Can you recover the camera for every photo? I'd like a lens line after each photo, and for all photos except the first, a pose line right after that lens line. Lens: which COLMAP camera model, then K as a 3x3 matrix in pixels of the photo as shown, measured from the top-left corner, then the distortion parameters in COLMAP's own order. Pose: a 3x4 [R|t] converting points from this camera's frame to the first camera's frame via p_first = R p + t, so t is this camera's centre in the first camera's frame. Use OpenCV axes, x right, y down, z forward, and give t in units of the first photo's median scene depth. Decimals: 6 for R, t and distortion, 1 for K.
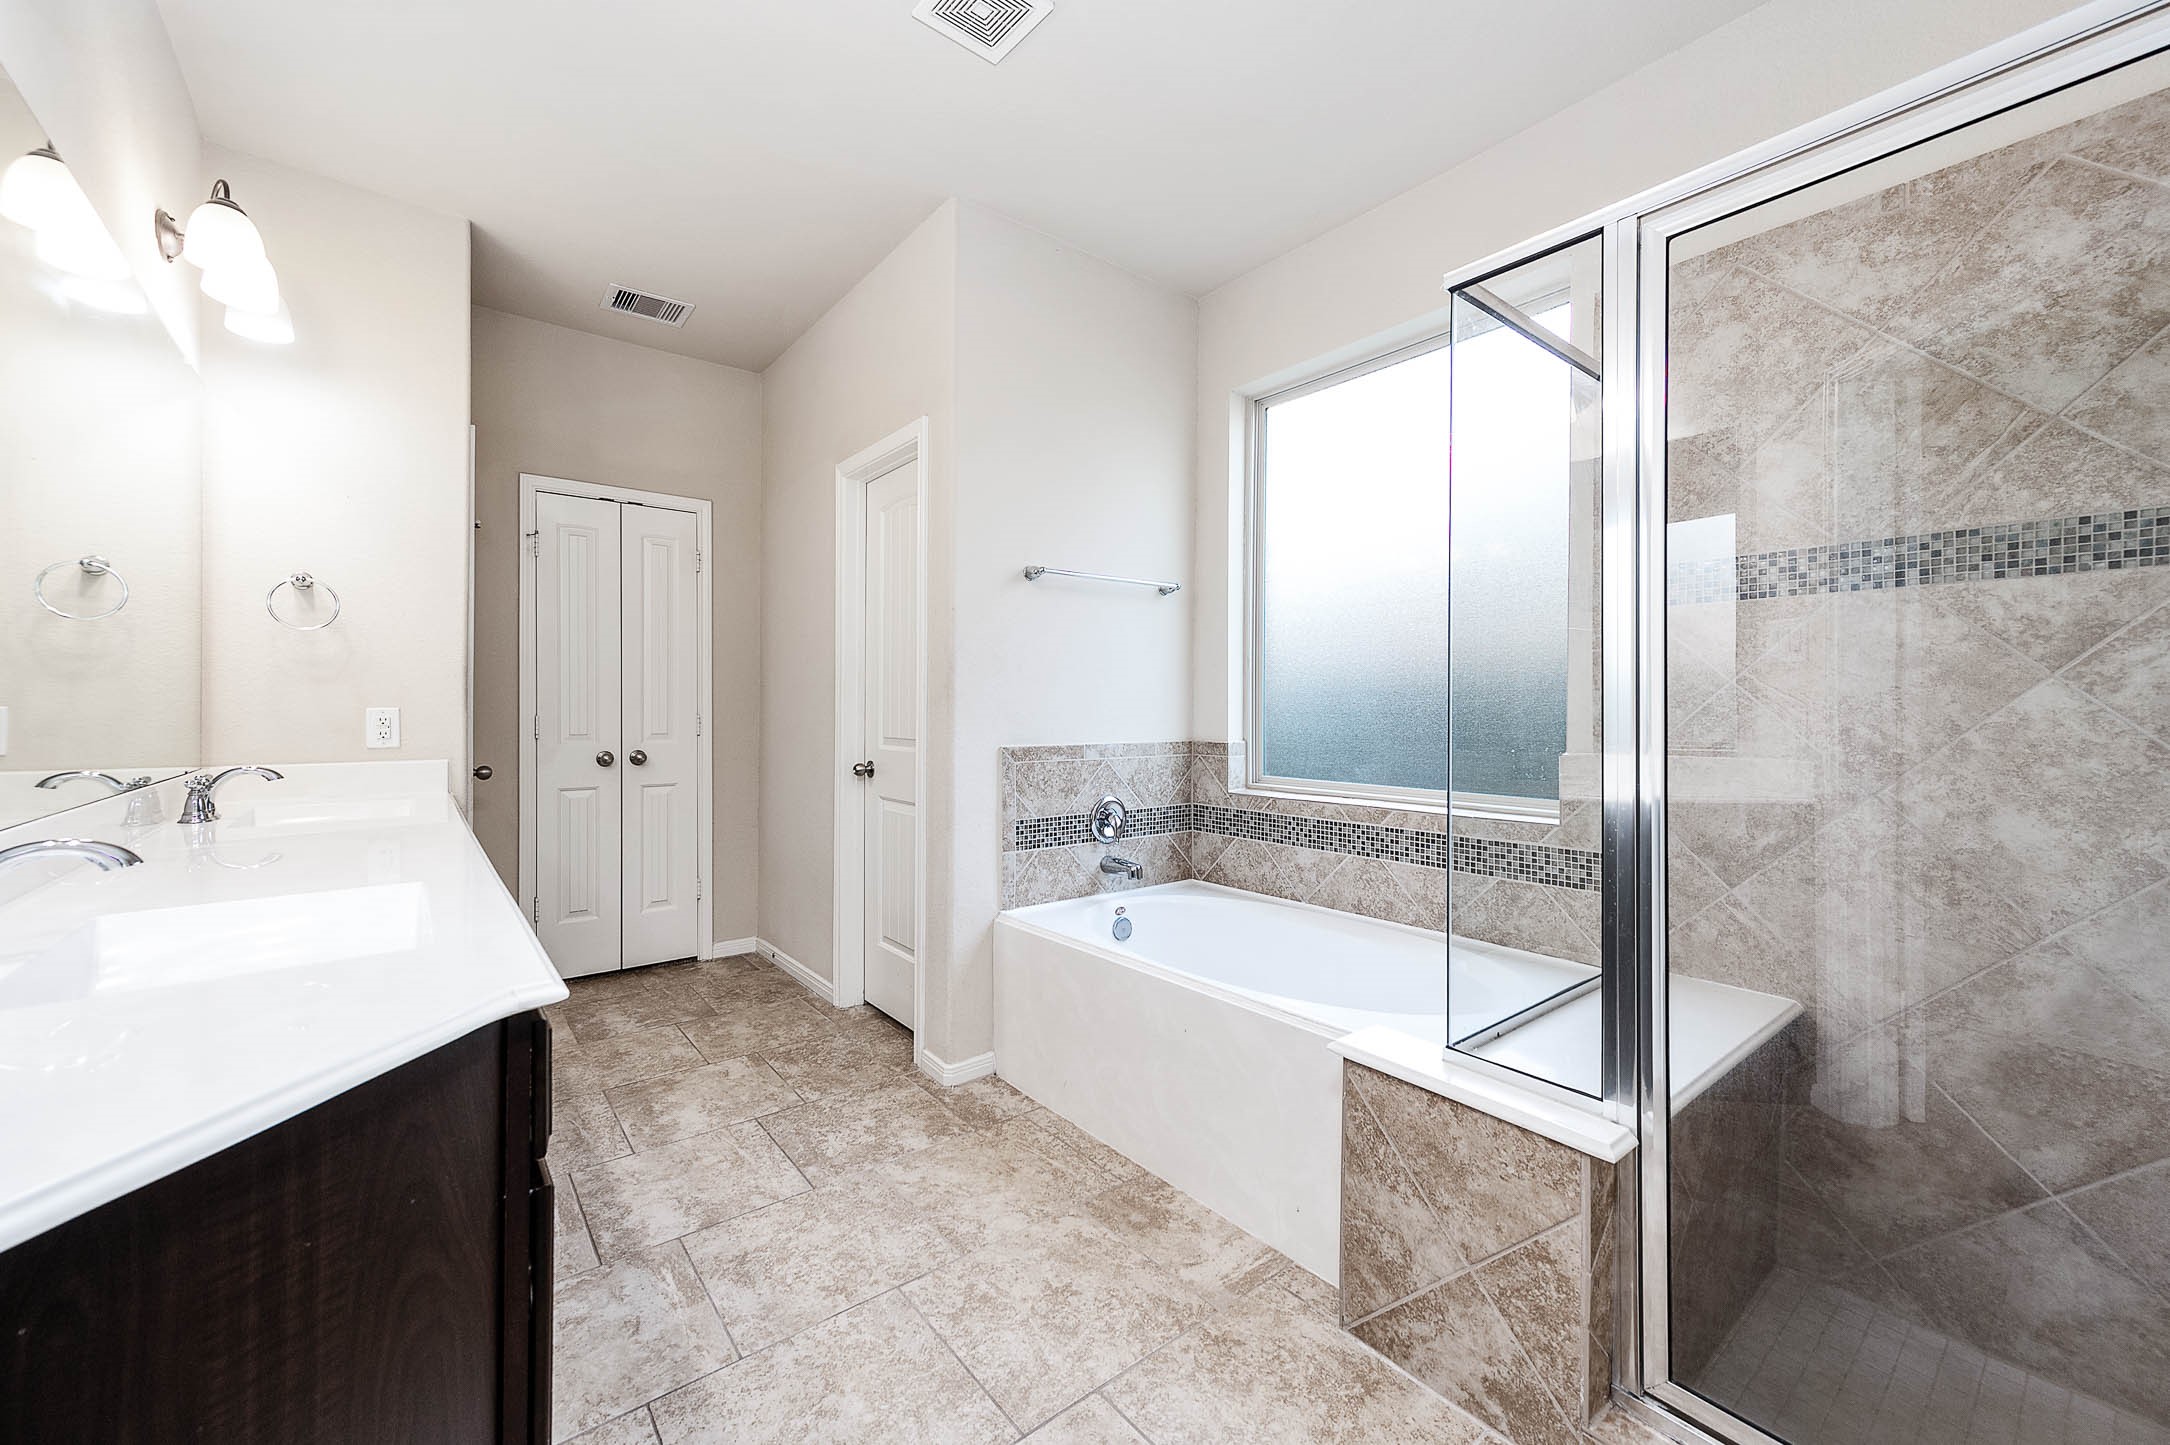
lens RADIAL K [[845.0, 0, 1087.6], [0, 845.0, 714.5], [0, 0, 1]] dist [0.006130, 0.000539]
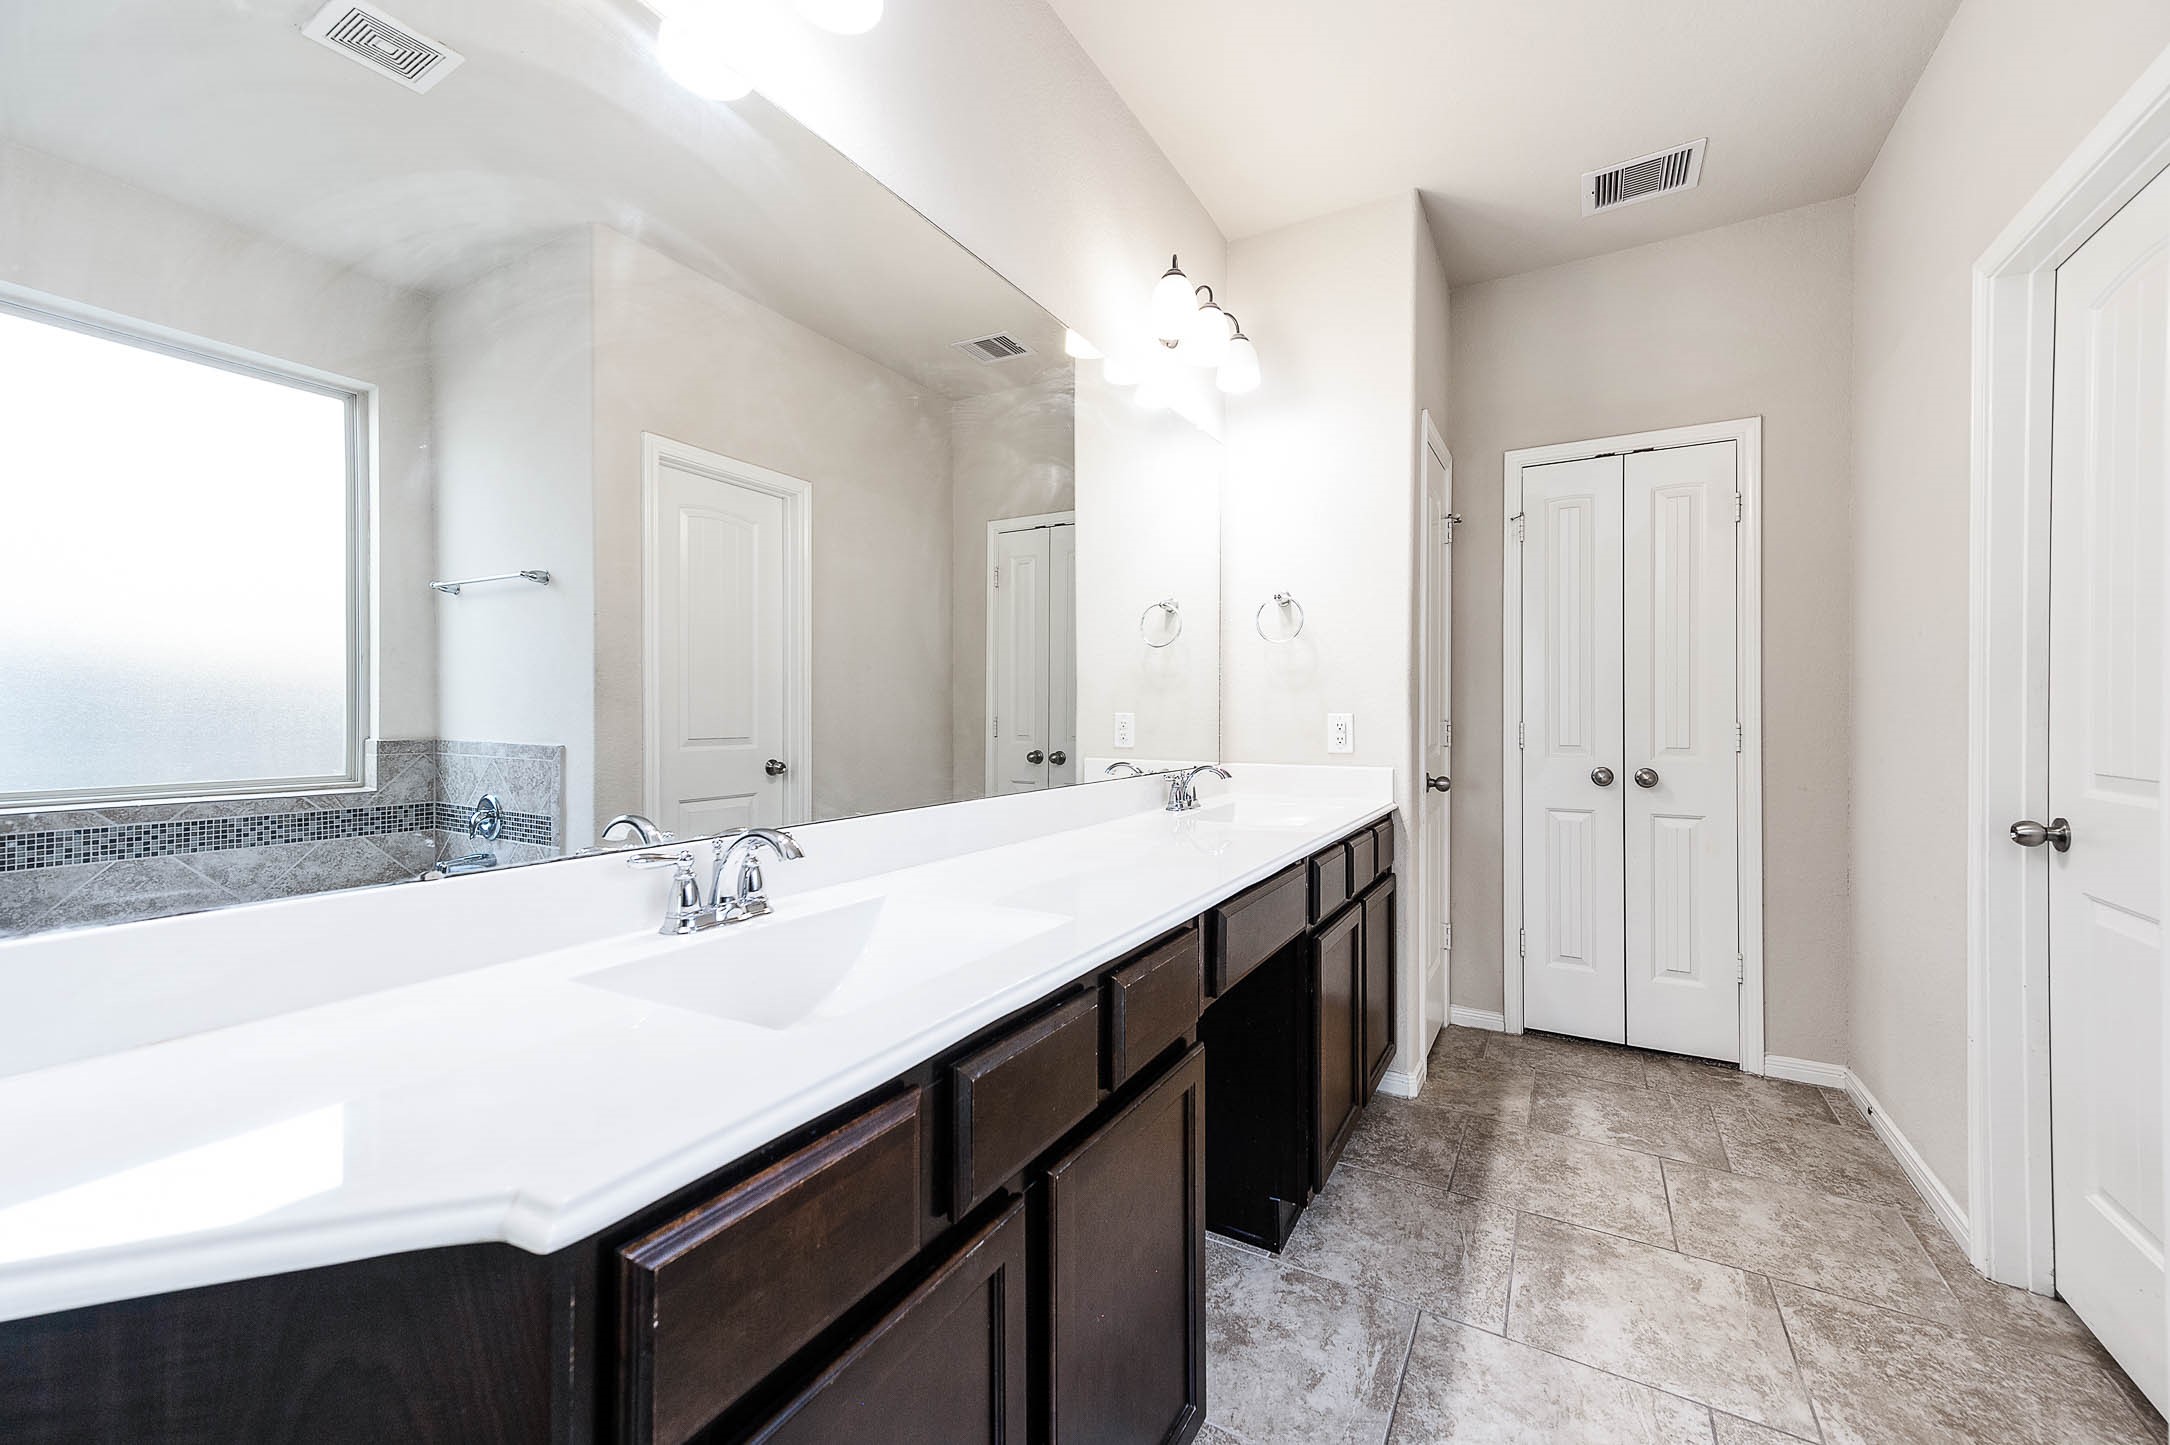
lens RADIAL K [[845.0, 0, 1080.9], [0, 845.0, 710.9], [0, 0, 1]] dist [0.006130, 0.000539]
pose [[0.363775, -0.003917, -0.931479, 0.002688], [-0.006729, 0.999954, -0.006832, -0.001408], [0.931463, 0.008753, 0.363732, 0.287109]]
